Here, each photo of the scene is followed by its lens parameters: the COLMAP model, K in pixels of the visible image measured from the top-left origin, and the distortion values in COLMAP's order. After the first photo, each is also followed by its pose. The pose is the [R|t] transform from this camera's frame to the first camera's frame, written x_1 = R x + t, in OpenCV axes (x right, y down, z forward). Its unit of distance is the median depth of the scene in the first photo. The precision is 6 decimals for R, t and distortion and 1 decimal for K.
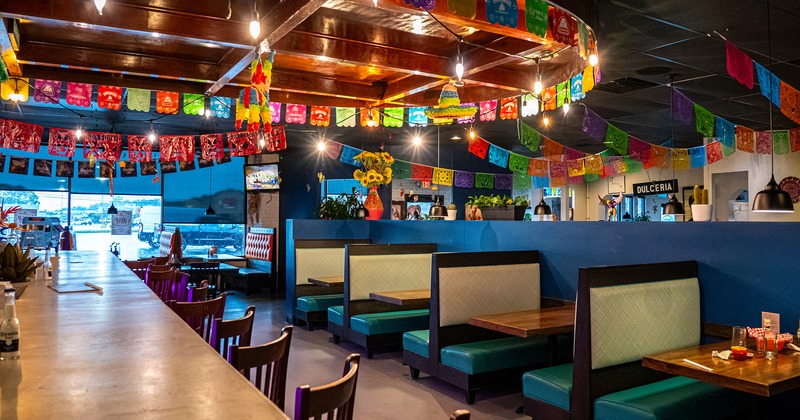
lens RADIAL K [[589.8, 0, 400.0], [0, 589.8, 210.0], [0, 0, 1]] dist [-0.107528, 0.004138]
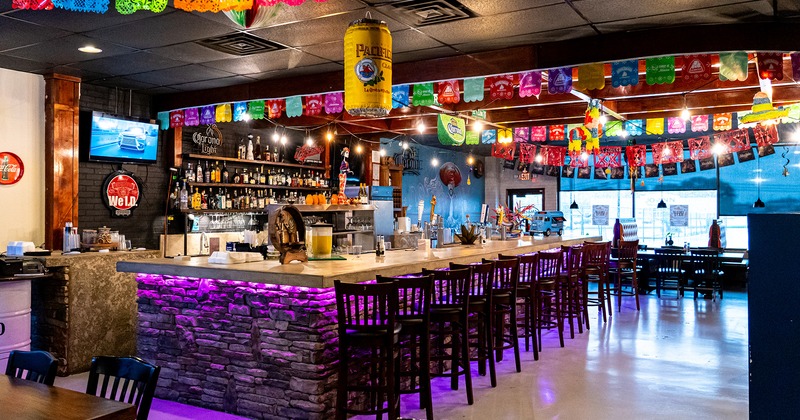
lens RADIAL K [[684.0, 0, 400.0], [0, 684.0, 210.0], [0, 0, 1]] dist [0.005029, 0.000146]
pose [[0.477914, -0.008769, -0.878363, 0.736969], [0.019455, 0.999811, 0.000604, -0.000204], [0.878191, -0.017377, 0.477994, -0.199886]]
